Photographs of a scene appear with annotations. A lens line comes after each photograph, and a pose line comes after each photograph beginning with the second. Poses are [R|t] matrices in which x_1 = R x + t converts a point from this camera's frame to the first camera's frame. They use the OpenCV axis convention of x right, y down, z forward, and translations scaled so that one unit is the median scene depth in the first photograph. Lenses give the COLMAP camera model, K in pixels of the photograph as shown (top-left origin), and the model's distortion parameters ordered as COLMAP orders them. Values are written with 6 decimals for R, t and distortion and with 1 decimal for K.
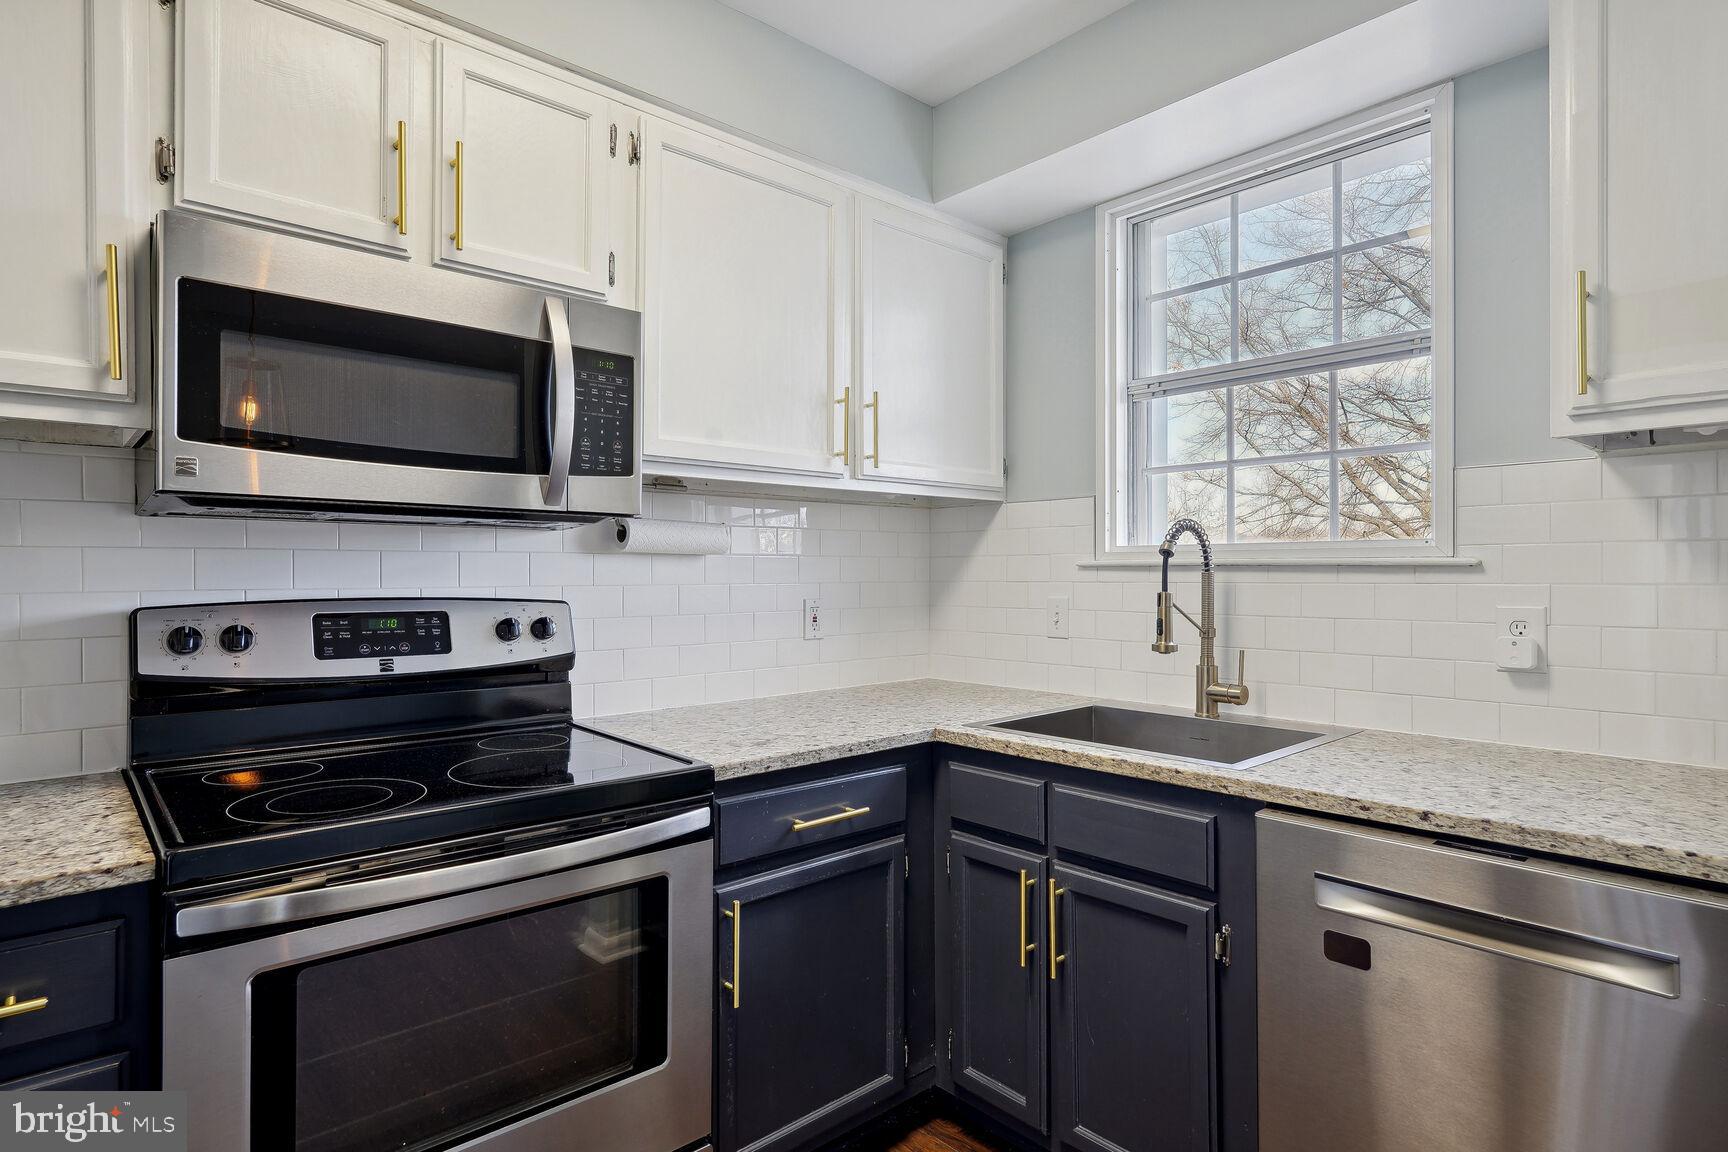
lens RADIAL K [[918.1, 0, 863.5], [0, 918.1, 574.8], [0, 0, 1]] dist [-0.009302, 0.004955]
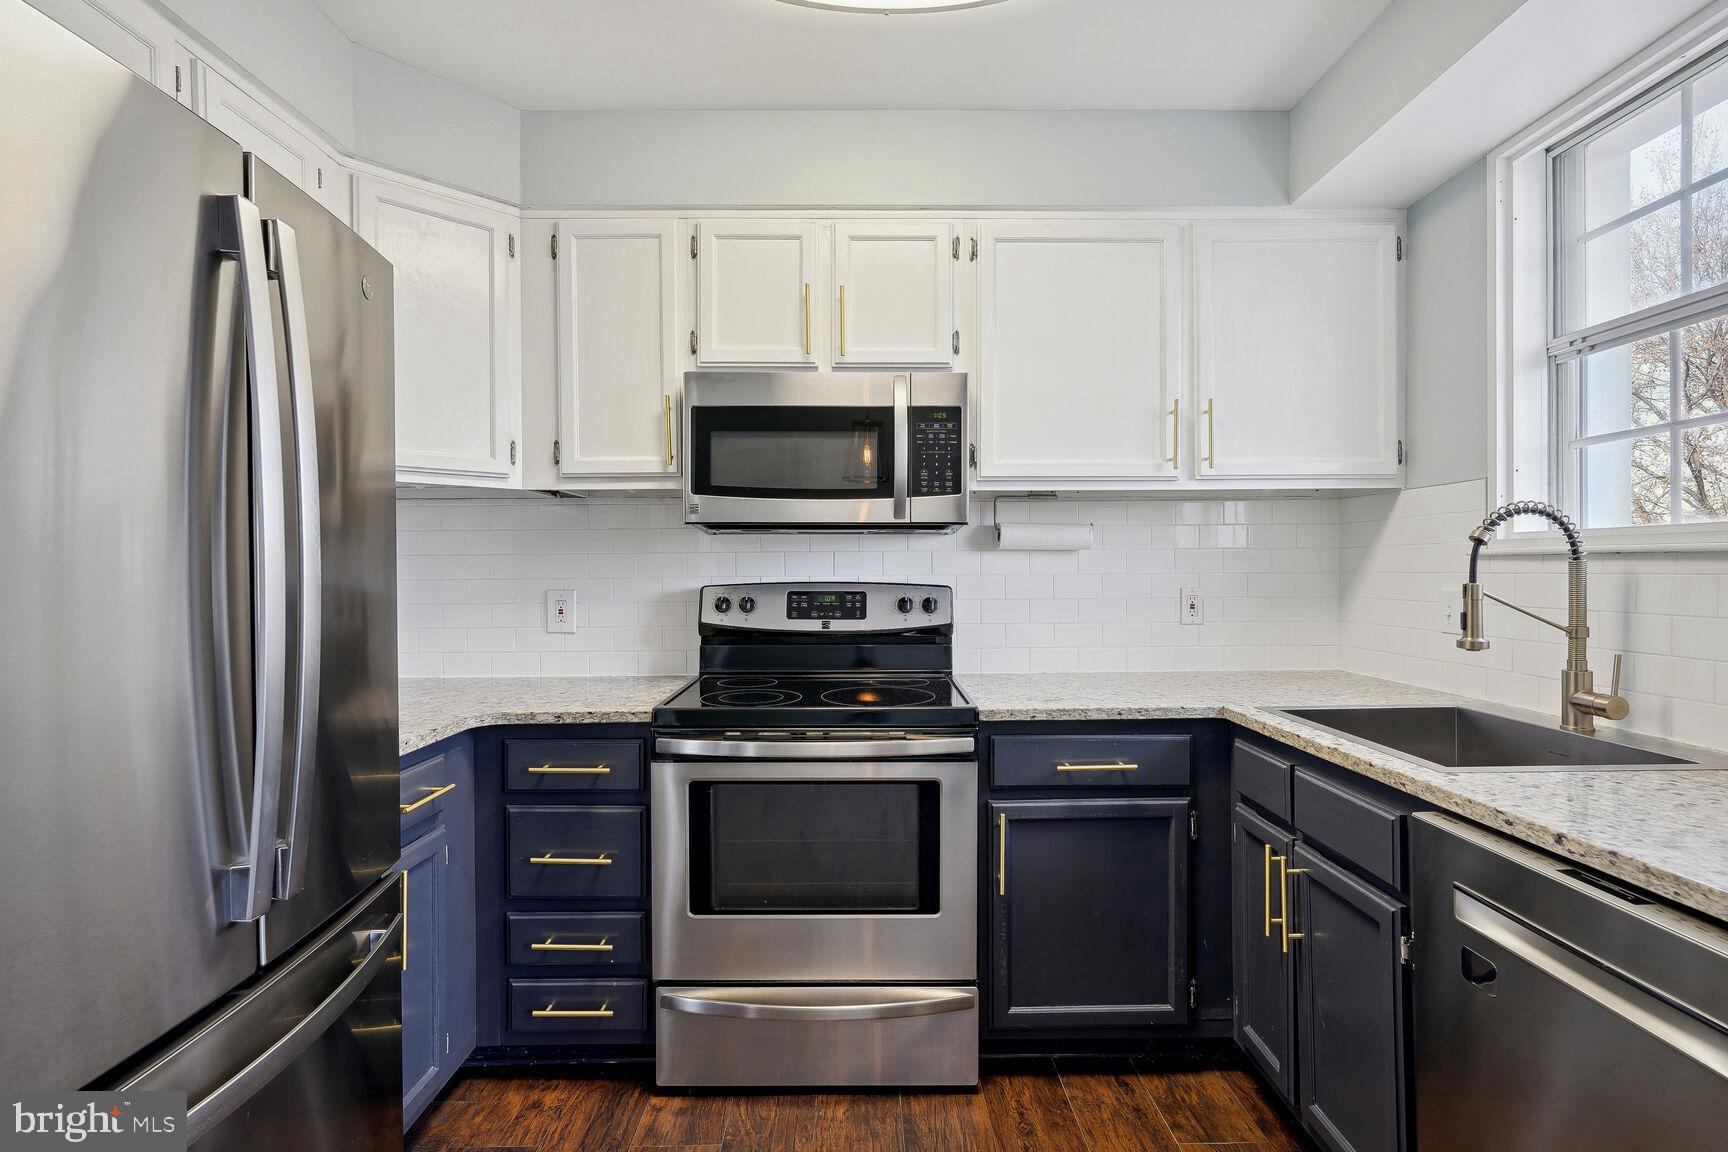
lens RADIAL K [[834.3, 0, 864.1], [0, 834.3, 574.2], [0, 0, 1]] dist [-0.008596, 0.003216]
pose [[0.747446, 0.002120, -0.664319, 0.462775], [0.002991, 0.999974, 0.006556, 0.002696], [0.664316, -0.006887, 0.747420, -0.022866]]
